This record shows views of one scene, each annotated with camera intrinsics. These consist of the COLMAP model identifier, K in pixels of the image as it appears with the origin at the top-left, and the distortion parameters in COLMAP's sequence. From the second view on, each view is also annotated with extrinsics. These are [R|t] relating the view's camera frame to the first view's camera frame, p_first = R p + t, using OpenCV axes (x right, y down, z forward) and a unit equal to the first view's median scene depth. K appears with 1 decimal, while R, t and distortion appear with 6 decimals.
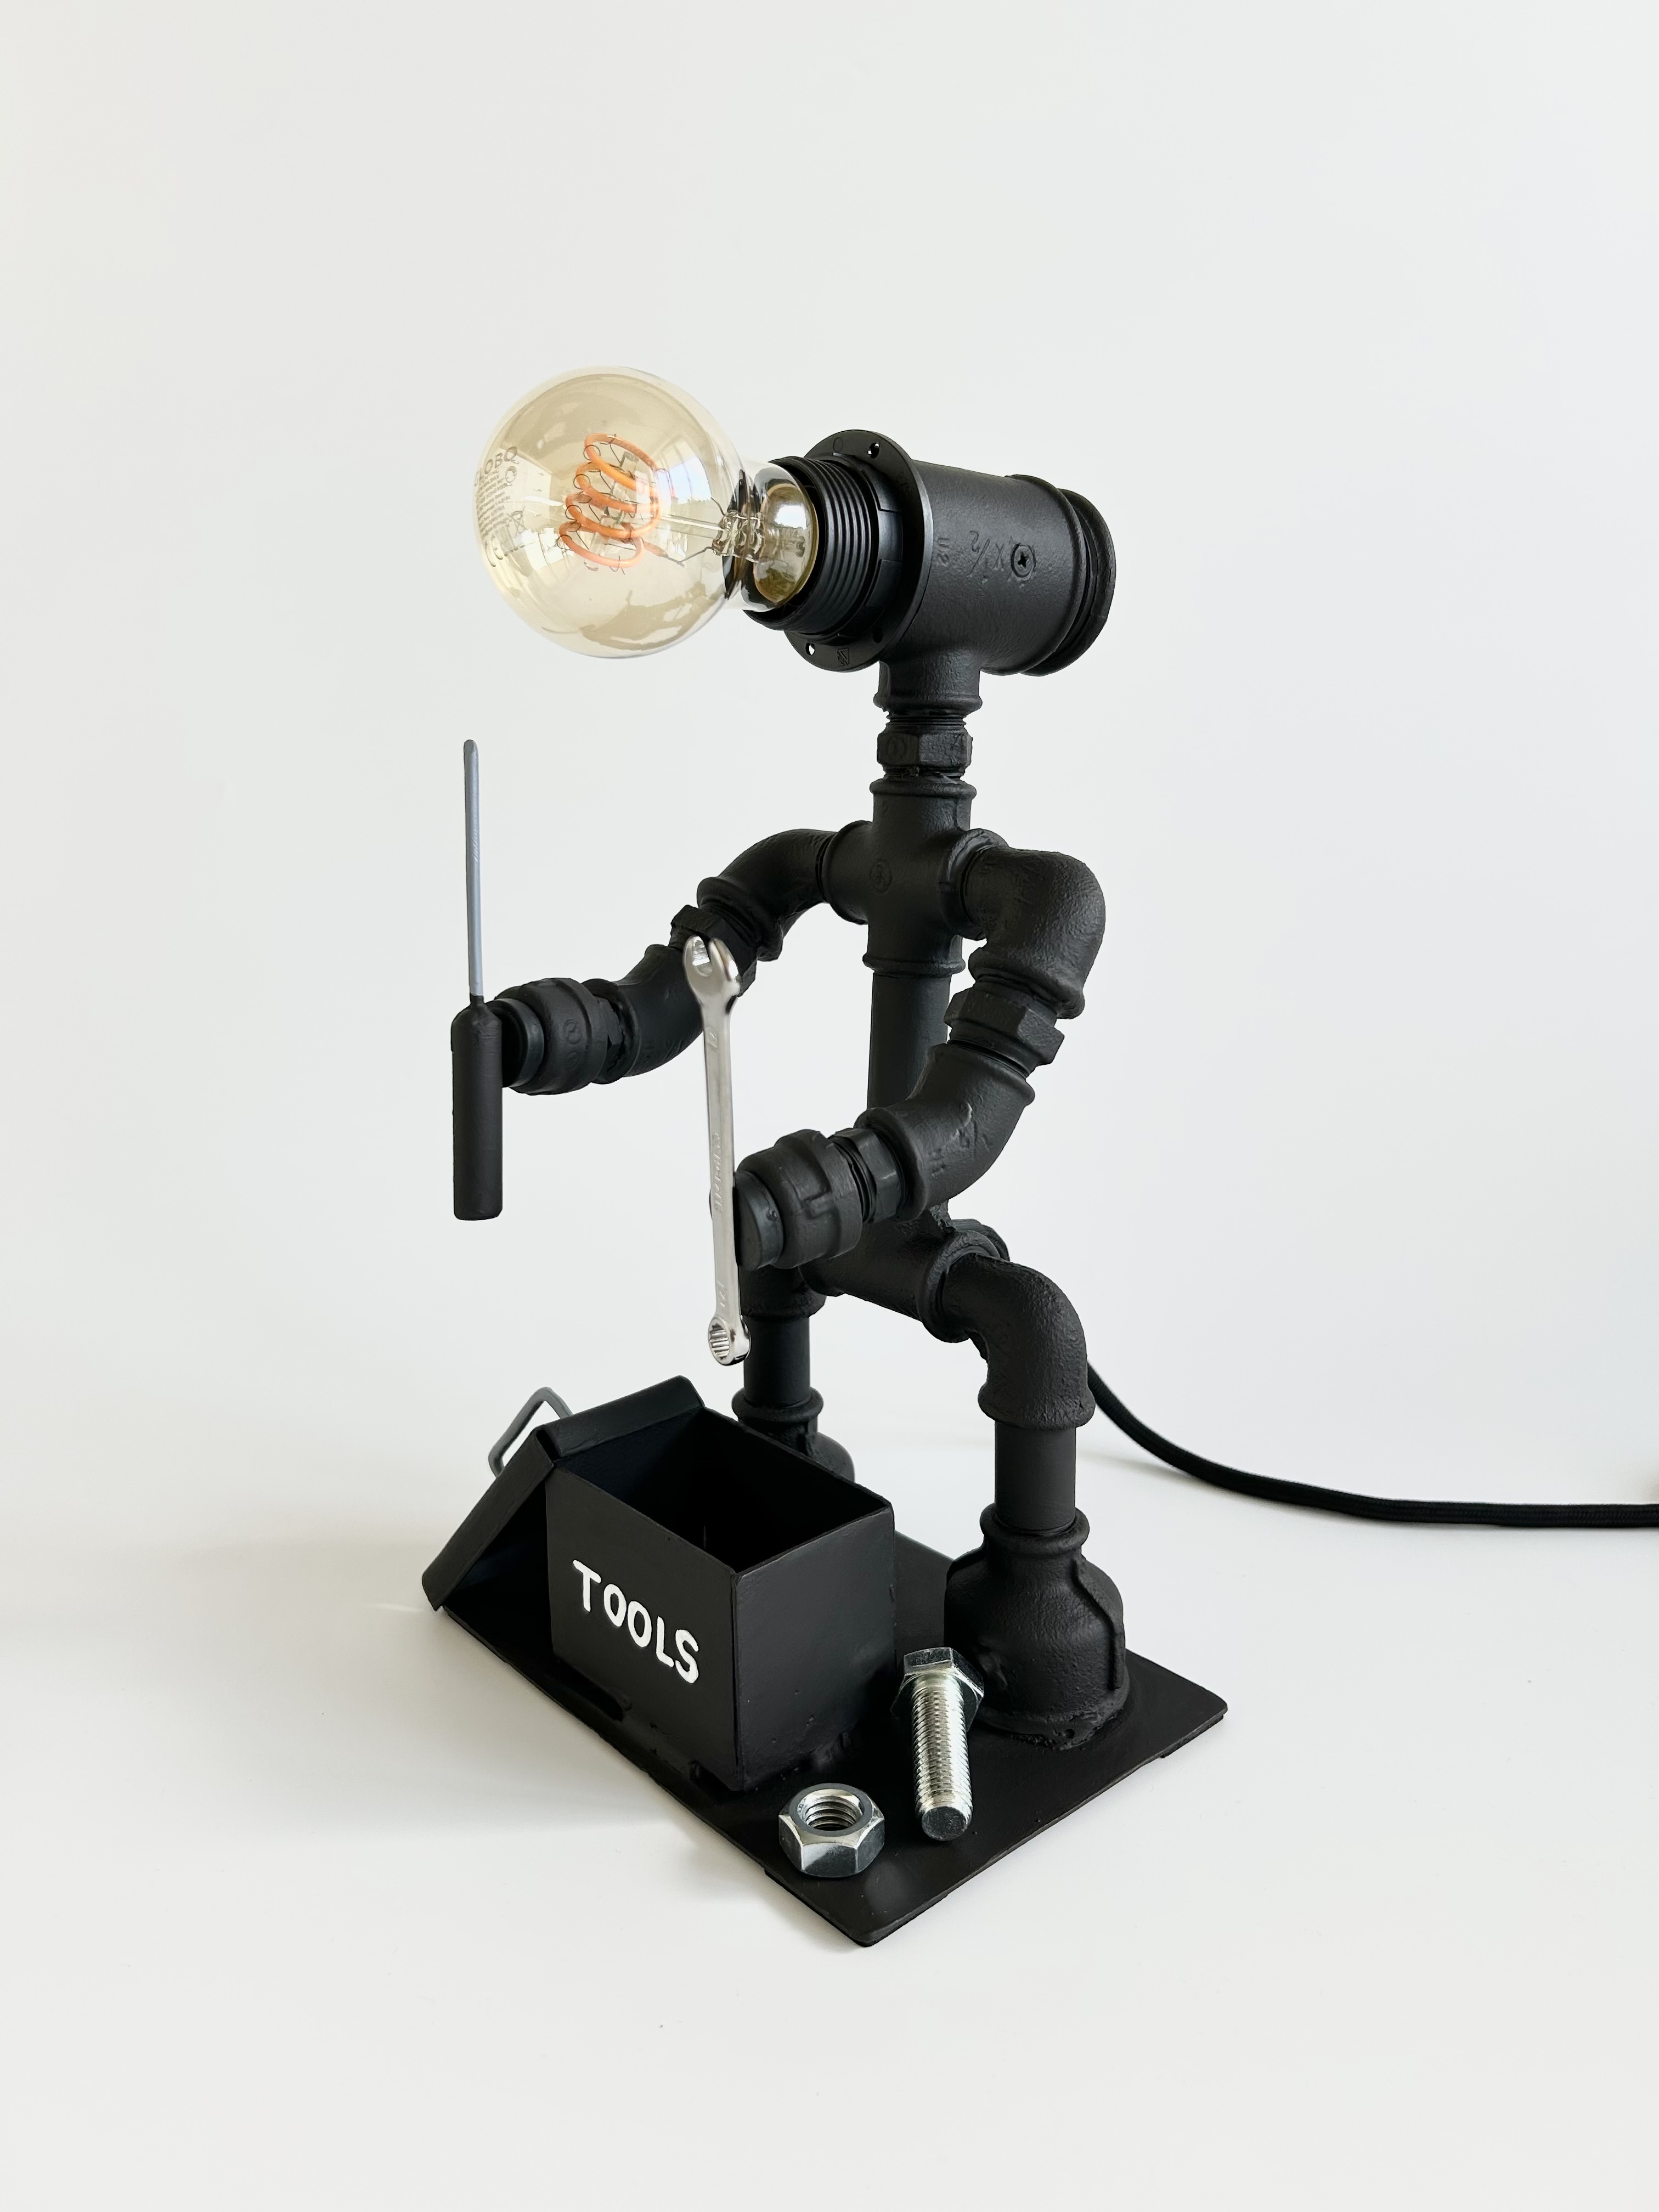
lens RADIAL K [[1726.2, 0, 822.4], [0, 1726.2, 1037.4], [0, 0, 1]] dist [0.032368, -0.084155]
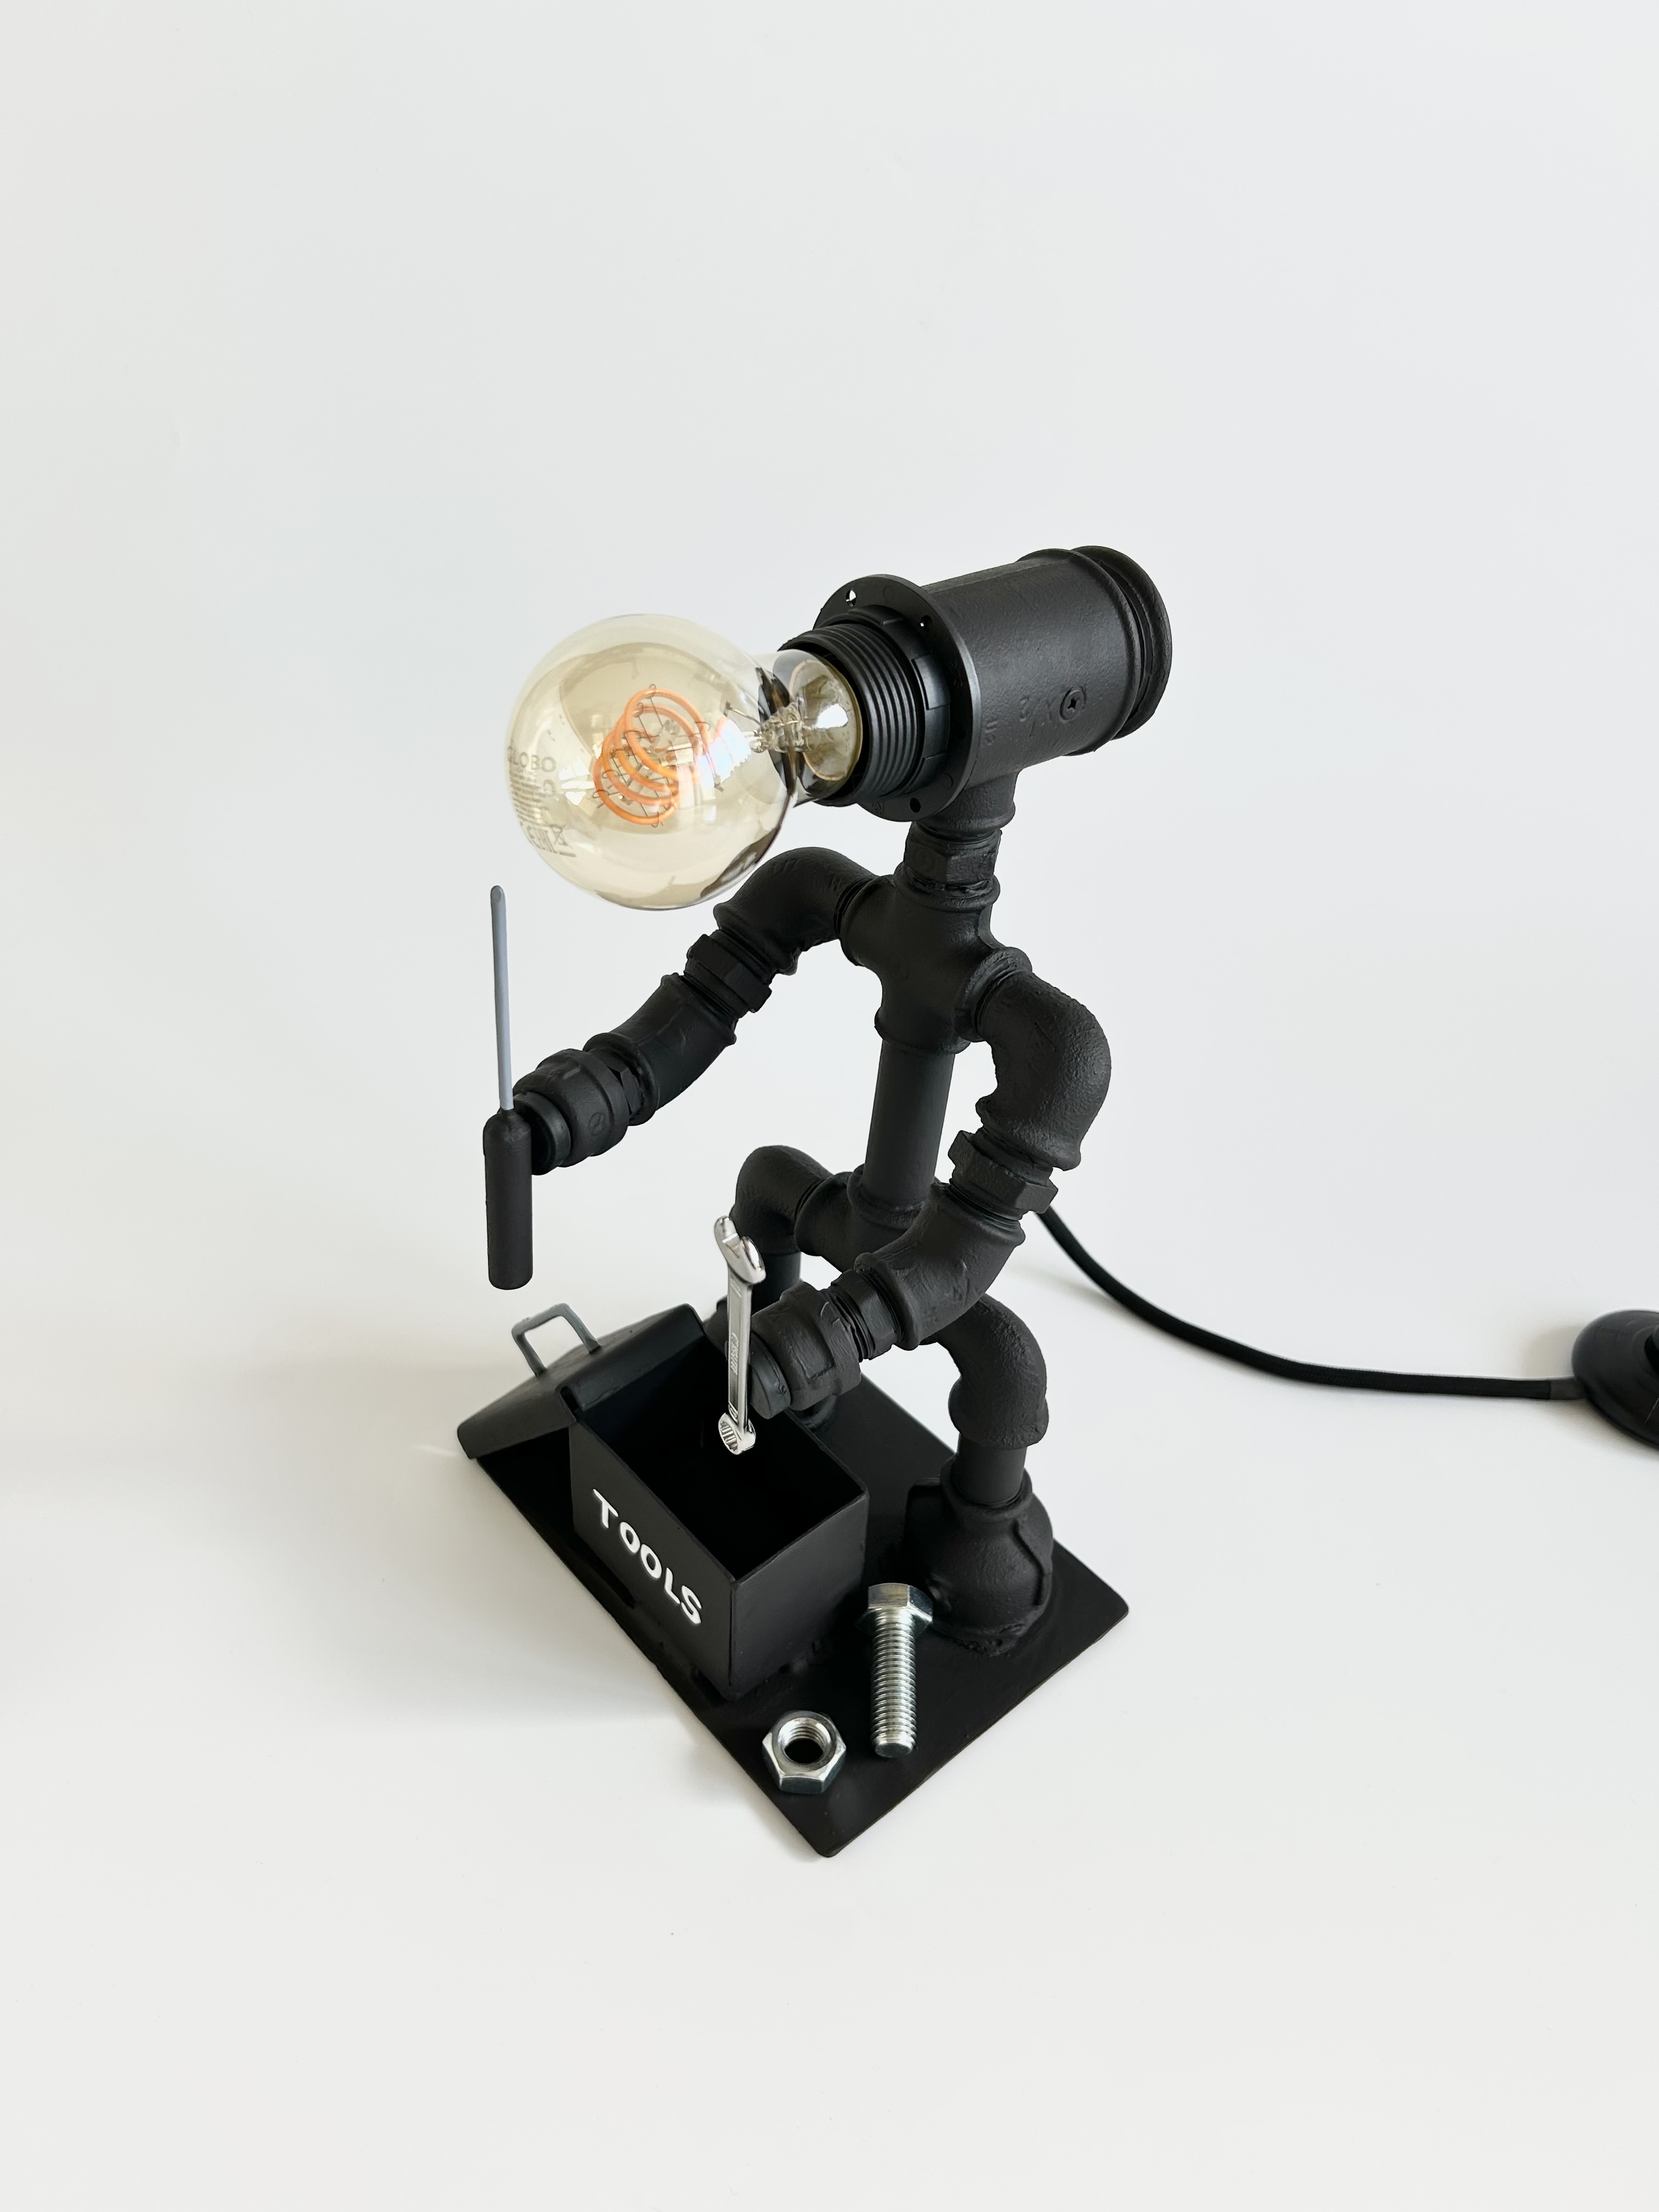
lens RADIAL K [[1726.2, 0, 820.1], [0, 1726.2, 1081.0], [0, 0, 1]] dist [0.032368, -0.084155]
pose [[0.998359, 0.047951, 0.031320, -0.042441], [-0.056685, 0.905420, 0.420716, -0.478561], [-0.008185, -0.421801, 0.906651, 0.051951]]
